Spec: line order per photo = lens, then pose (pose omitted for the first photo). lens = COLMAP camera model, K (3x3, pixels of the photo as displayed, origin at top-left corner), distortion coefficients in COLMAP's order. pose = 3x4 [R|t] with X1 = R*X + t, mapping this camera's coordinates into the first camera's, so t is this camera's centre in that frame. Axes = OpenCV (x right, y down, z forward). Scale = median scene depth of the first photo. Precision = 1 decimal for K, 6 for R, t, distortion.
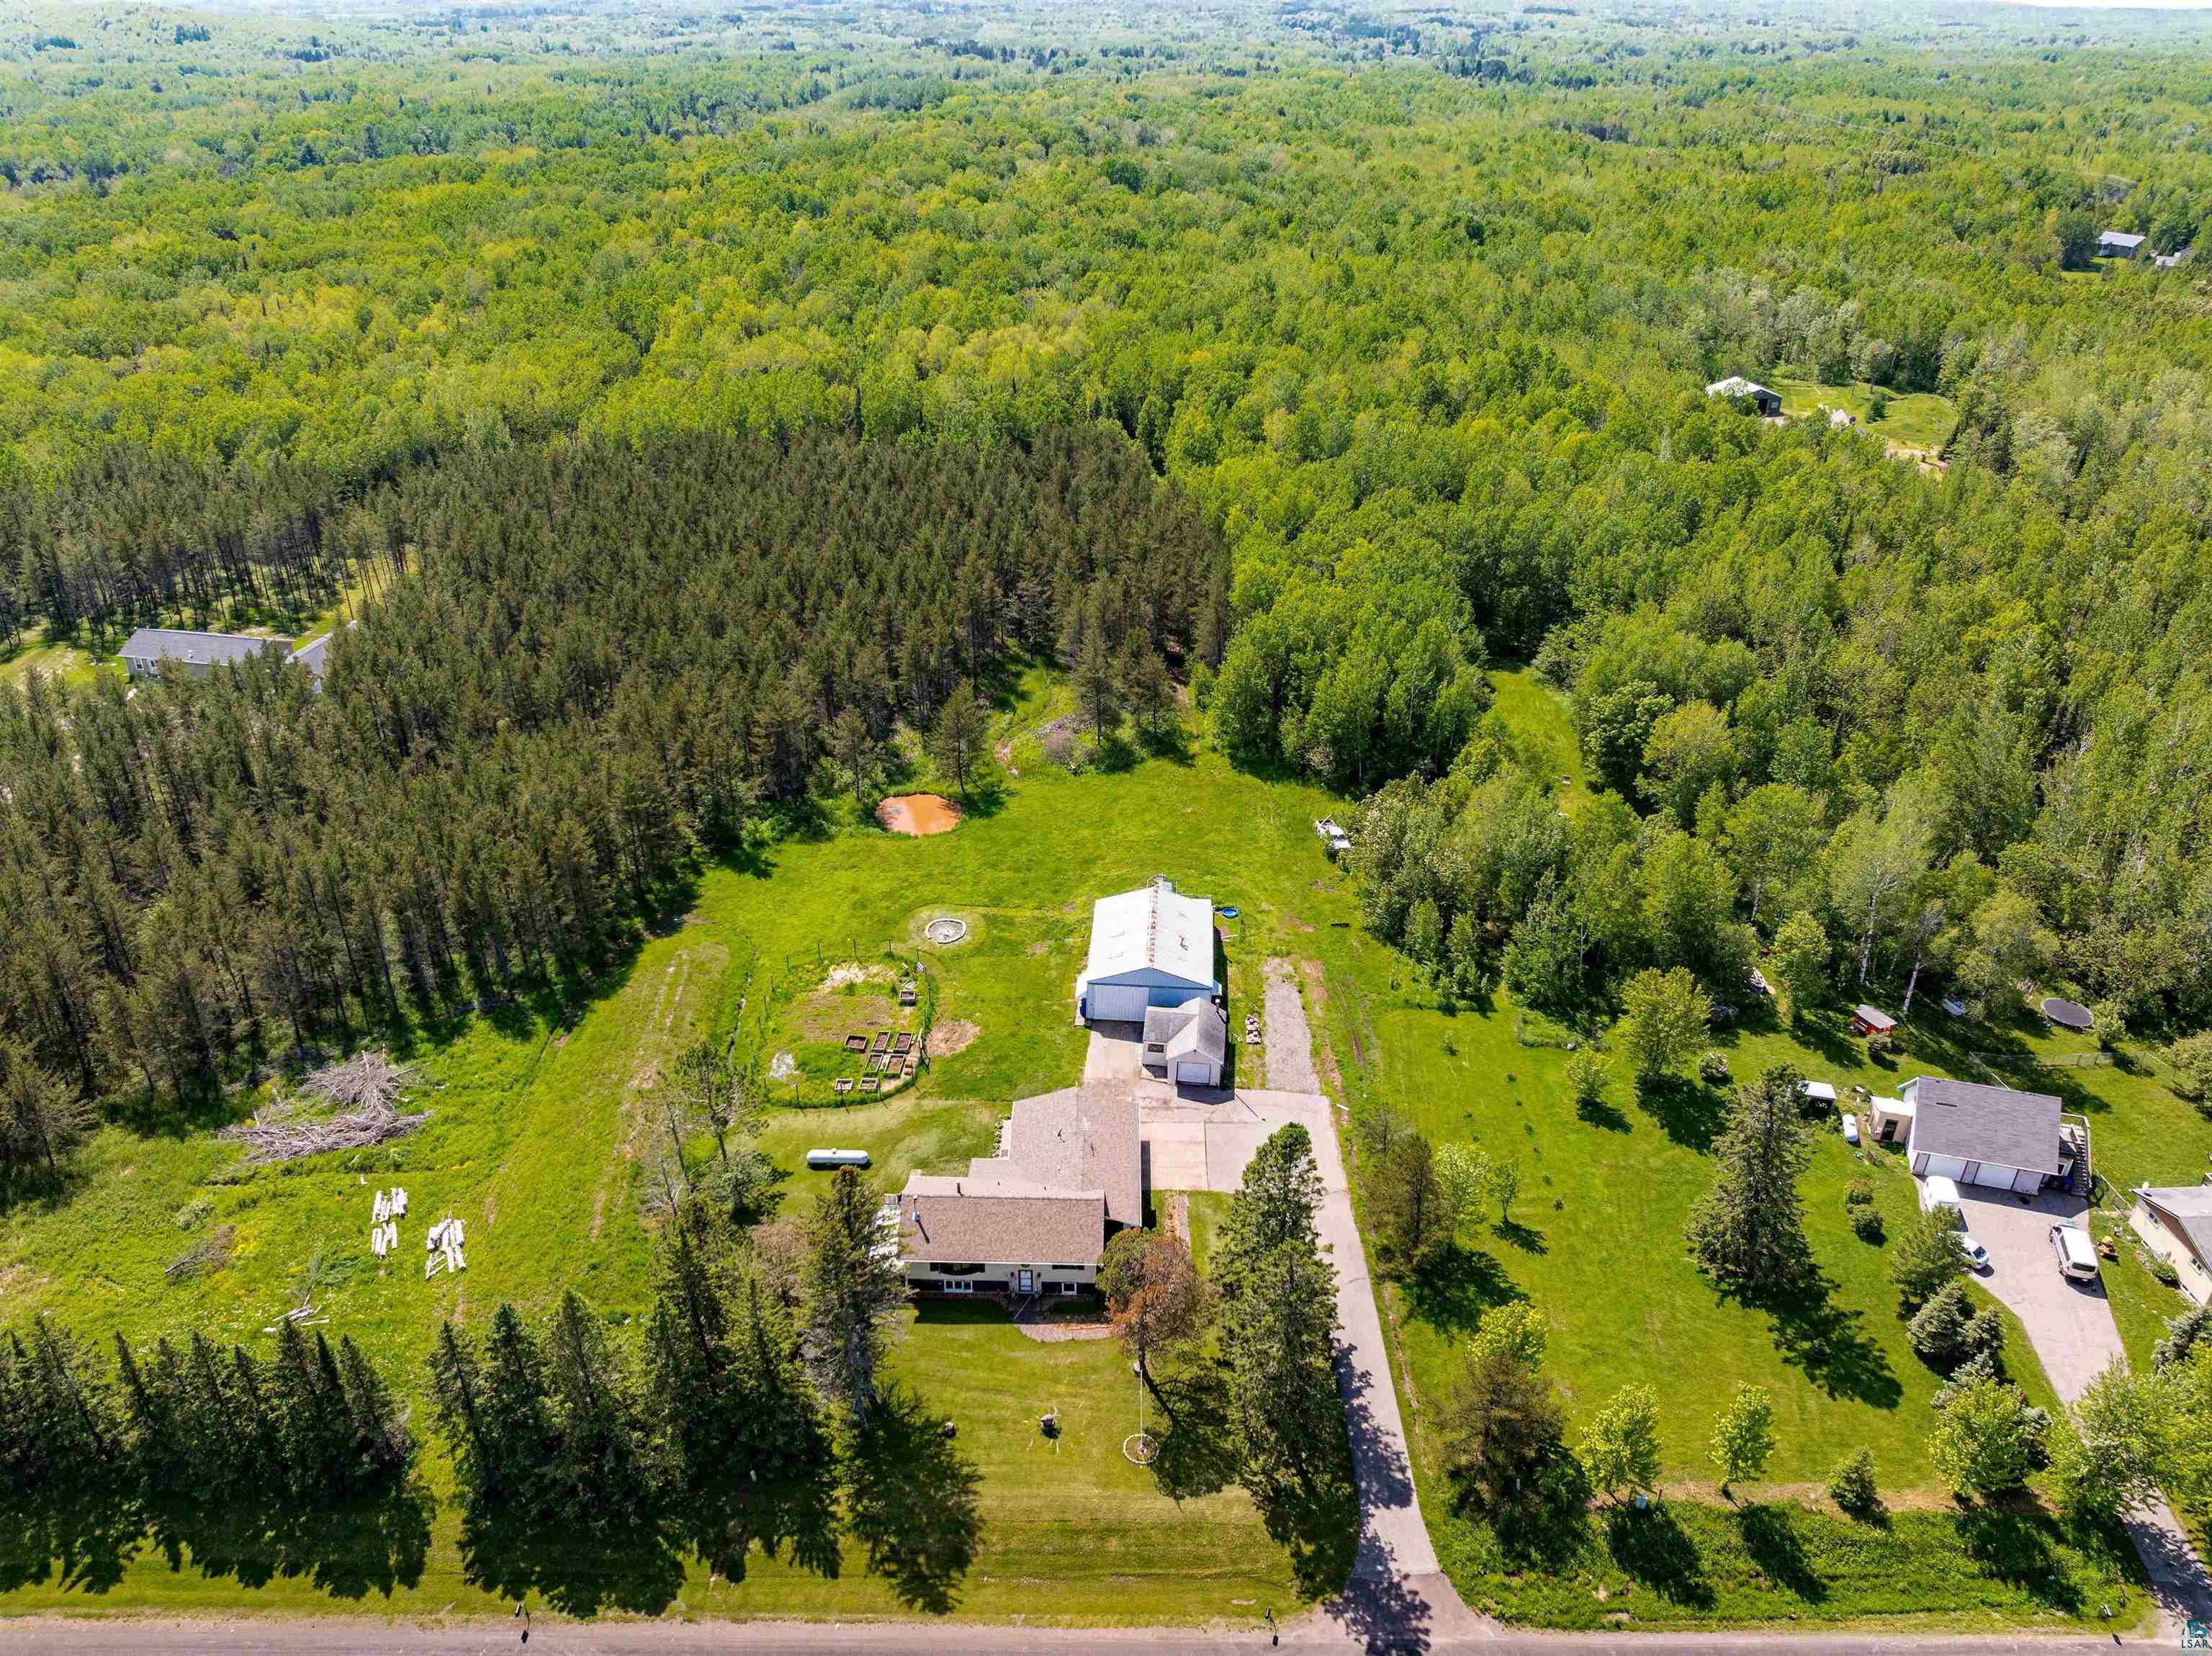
lens RADIAL K [[1548.6, 0, 1117.0], [0, 1548.6, 817.8], [0, 0, 1]] dist [-0.054877, 0.022323]
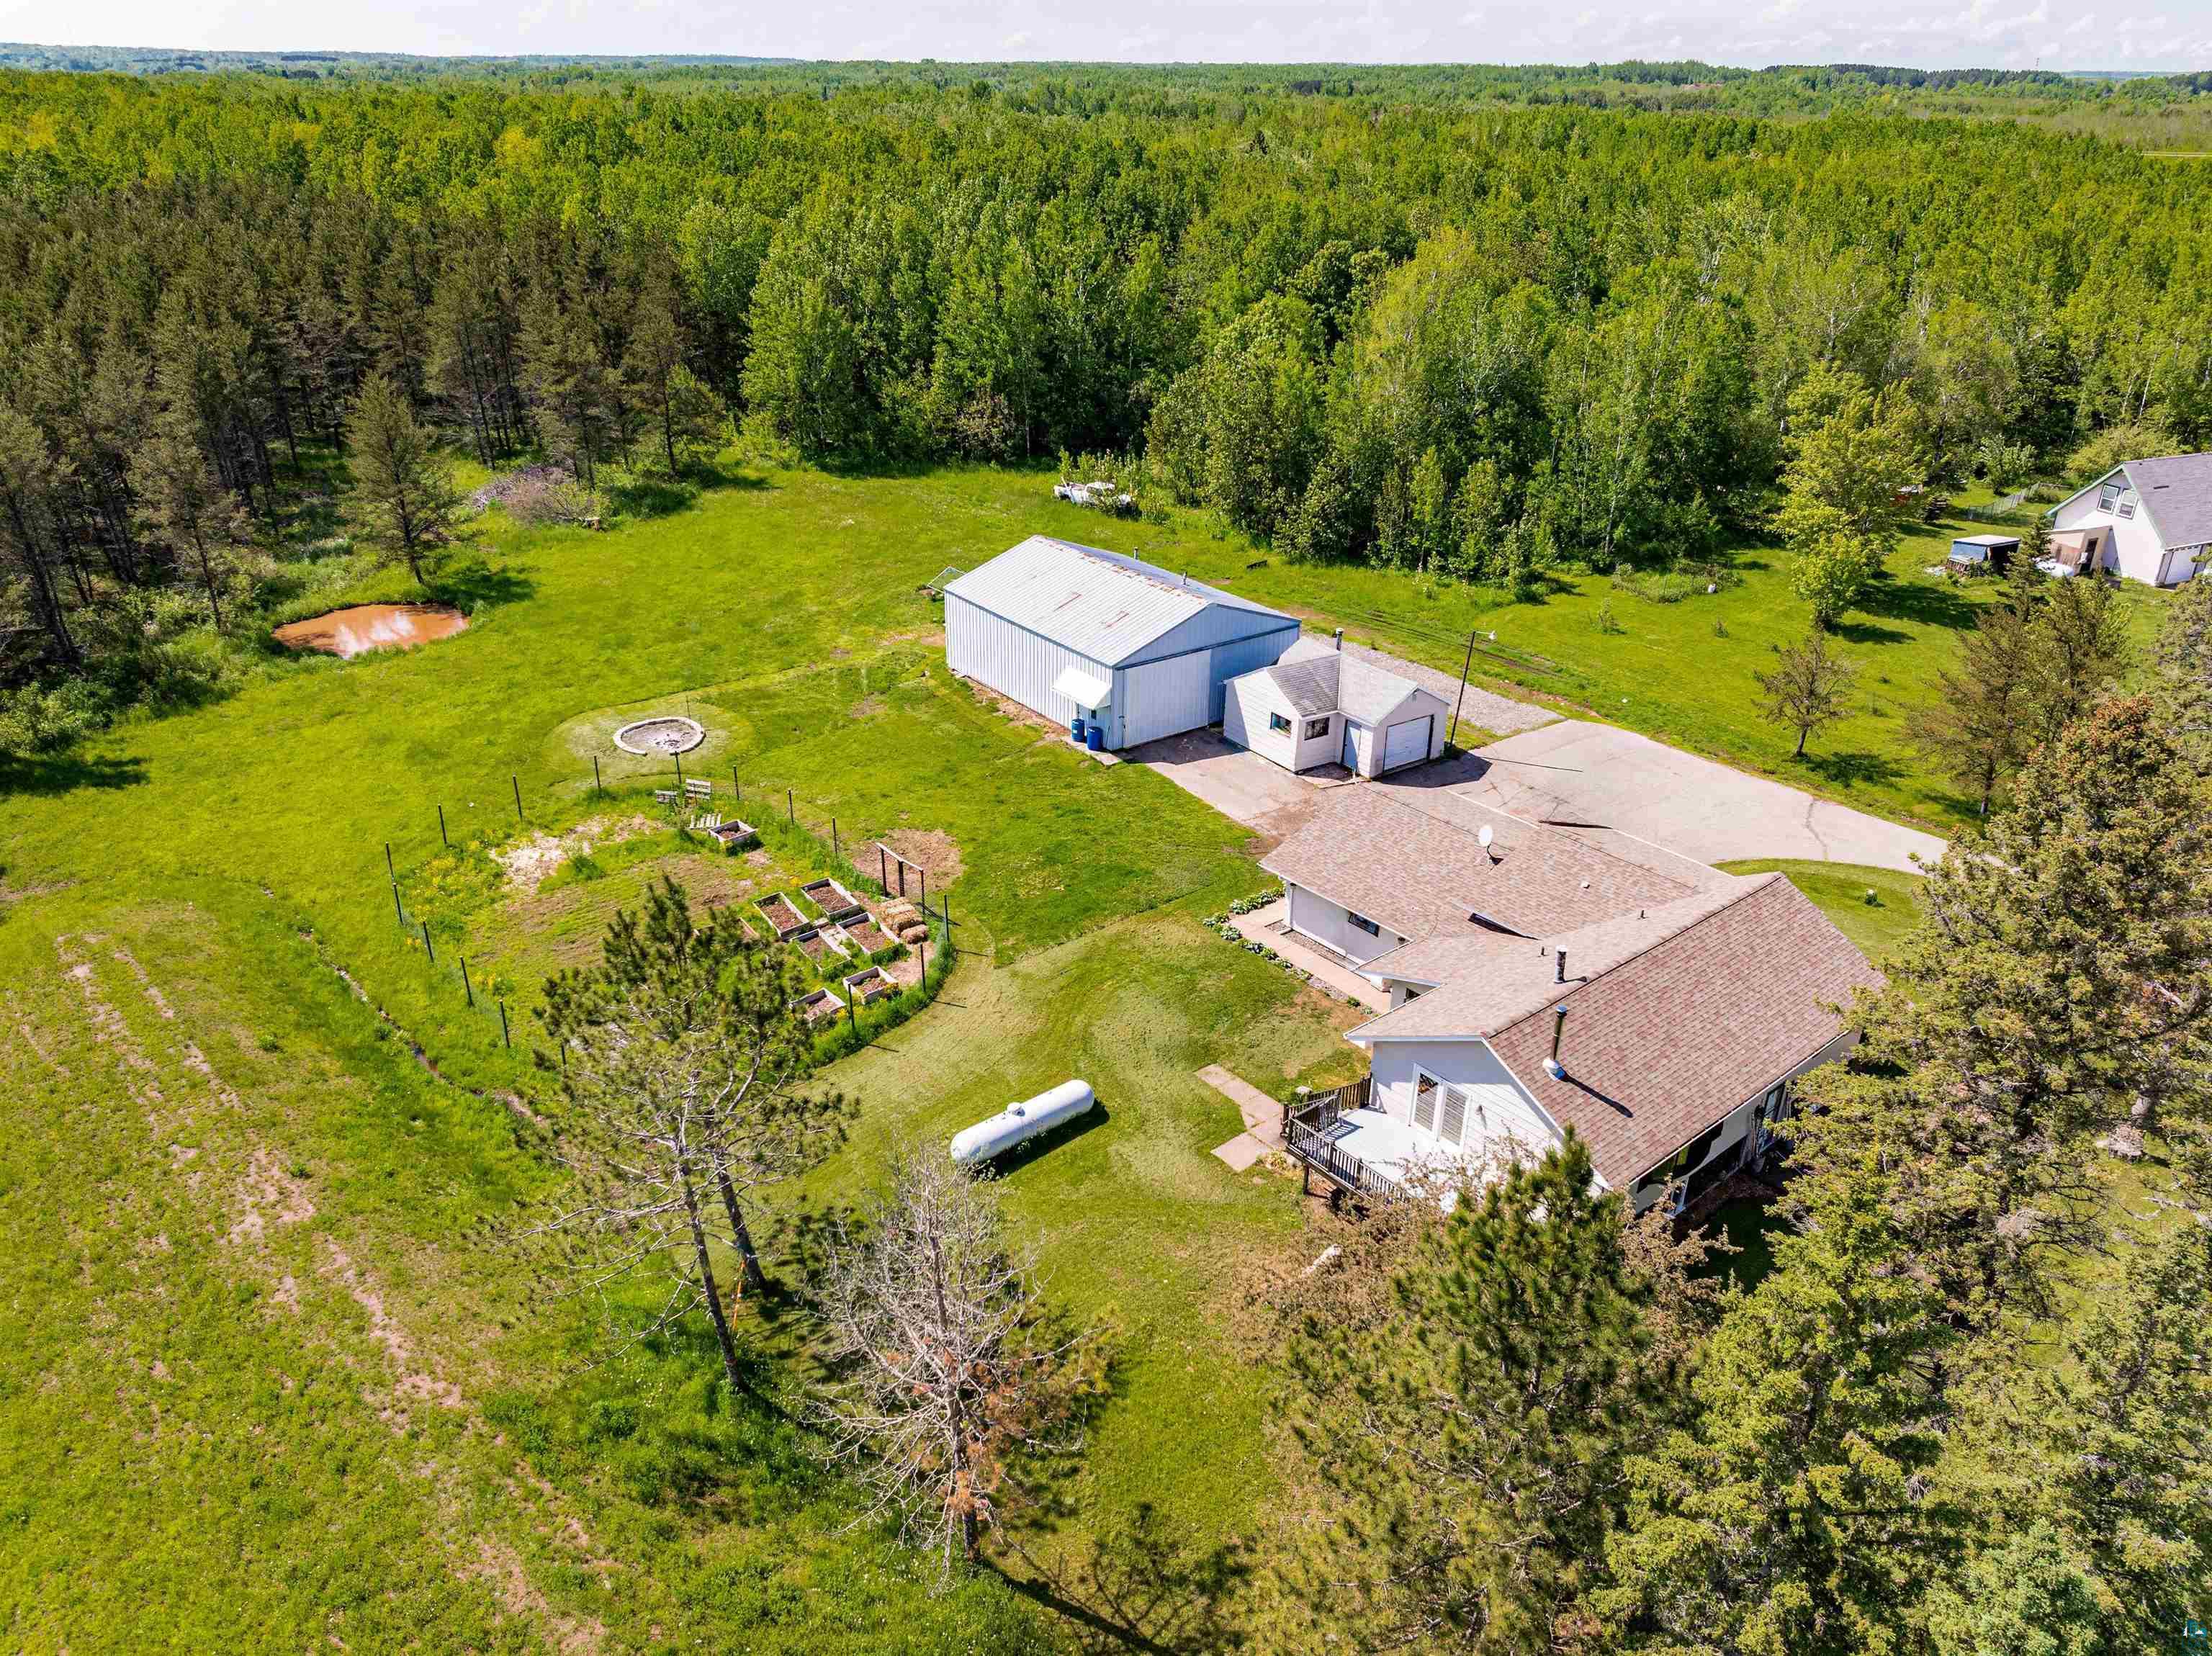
lens RADIAL K [[1548.6, 0, 1106.7], [0, 1548.6, 822.2], [0, 0, 1]] dist [-0.054877, 0.022323]
pose [[0.765003, -0.281279, 0.579355, -0.330505], [0.299661, 0.951733, 0.066386, 0.124199], [-0.570064, 0.122825, 0.812368, 0.633049]]
